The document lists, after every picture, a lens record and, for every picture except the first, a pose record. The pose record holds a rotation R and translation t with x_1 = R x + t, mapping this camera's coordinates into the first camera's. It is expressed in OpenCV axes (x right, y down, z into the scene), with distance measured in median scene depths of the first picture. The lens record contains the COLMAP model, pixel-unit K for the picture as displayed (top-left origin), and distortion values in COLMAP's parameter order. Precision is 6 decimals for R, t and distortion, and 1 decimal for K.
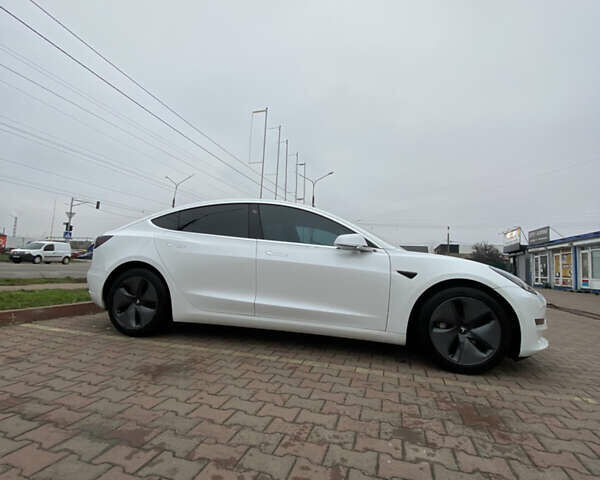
lens RADIAL K [[320.5, 0, 300.0], [0, 320.5, 240.0], [0, 0, 1]] dist [0.042980, -0.044657]
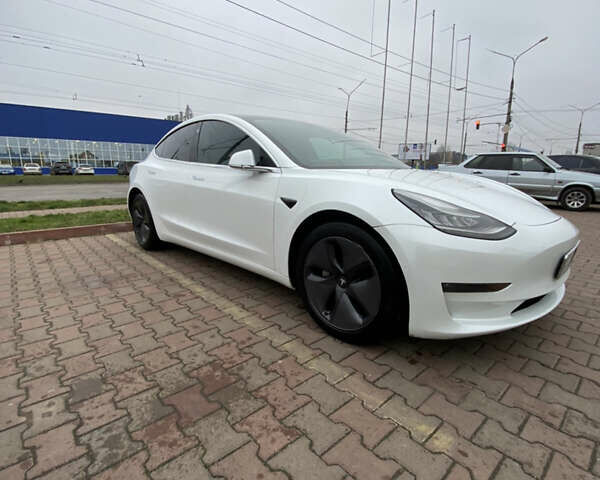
lens RADIAL K [[320.5, 0, 300.0], [0, 320.5, 240.0], [0, 0, 1]] dist [0.042980, -0.044657]
pose [[0.844638, 0.065019, -0.531375, 0.759907], [0.080344, 0.965959, 0.245904, 0.011290], [0.529275, -0.250393, 0.810661, 0.398022]]
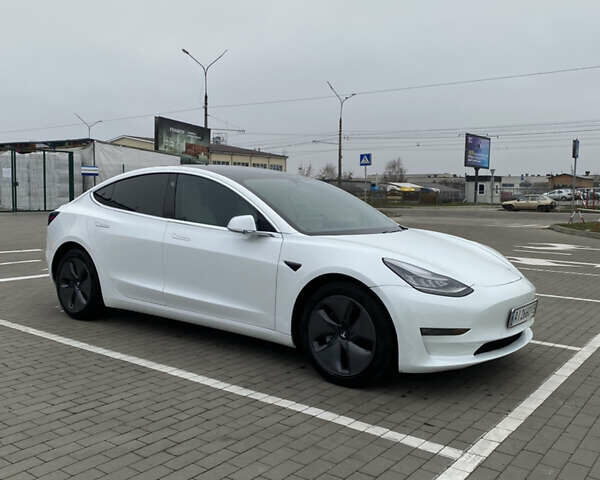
lens RADIAL K [[599.3, 0, 287.2], [0, 599.3, 239.8], [0, 0, 1]] dist [0.125883, -0.298679]
pose [[0.906366, 0.003911, -0.422476, 0.982510], [0.056058, 0.990003, 0.129428, -0.162178], [0.418759, -0.140992, 0.897085, -0.388234]]
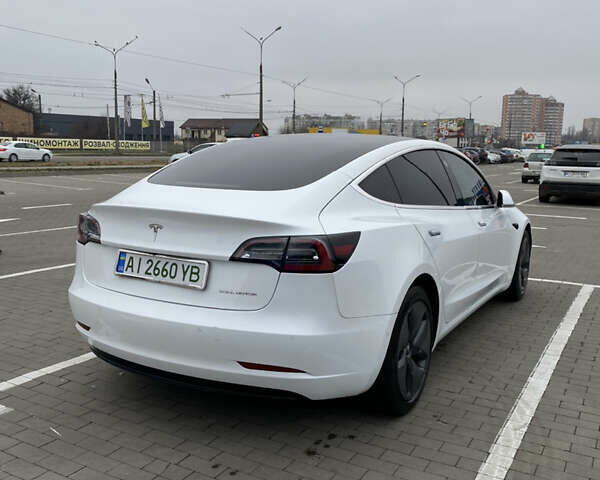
lens RADIAL K [[599.5, 0, 299.2], [0, 599.5, 231.9], [0, 0, 1]] dist [0.126771, -0.302775]
pose [[0.298296, -0.167424, 0.939675, -1.784891], [-0.081301, 0.976461, 0.199787, -0.218813], [-0.951004, -0.135993, 0.277663, 1.129746]]
